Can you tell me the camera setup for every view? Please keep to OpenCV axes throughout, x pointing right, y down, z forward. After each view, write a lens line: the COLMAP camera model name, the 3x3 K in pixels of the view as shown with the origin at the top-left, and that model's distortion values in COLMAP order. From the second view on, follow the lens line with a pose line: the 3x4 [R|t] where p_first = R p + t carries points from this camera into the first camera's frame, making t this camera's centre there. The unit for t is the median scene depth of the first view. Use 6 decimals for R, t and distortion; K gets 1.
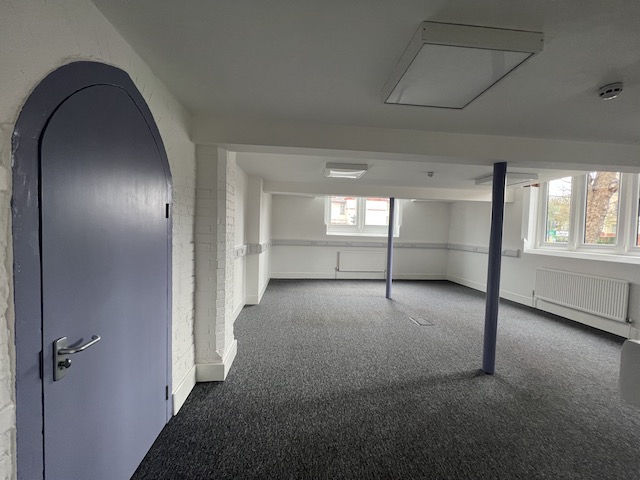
lens RADIAL K [[257.8, 0, 318.2], [0, 257.8, 239.9], [0, 0, 1]] dist [-0.000620, -0.000489]
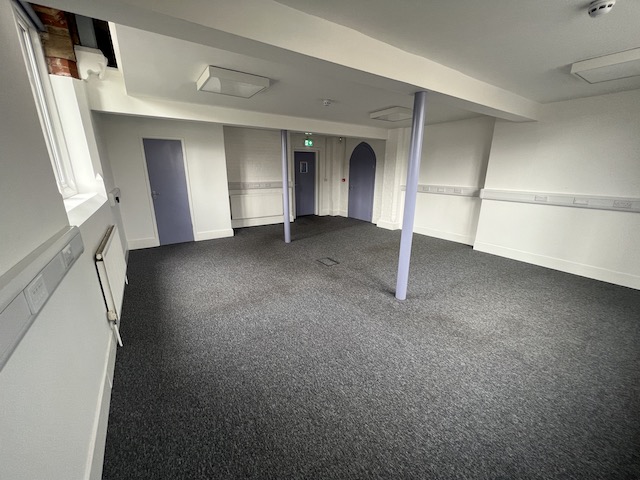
lens RADIAL K [[257.8, 0, 319.2], [0, 257.8, 241.6], [0, 0, 1]] dist [-0.000620, -0.000489]
pose [[-0.877413, 0.101055, -0.468971, 0.792901], [-0.042338, 0.957437, 0.285521, -0.041220], [0.477863, 0.270375, -0.835789, 1.596909]]
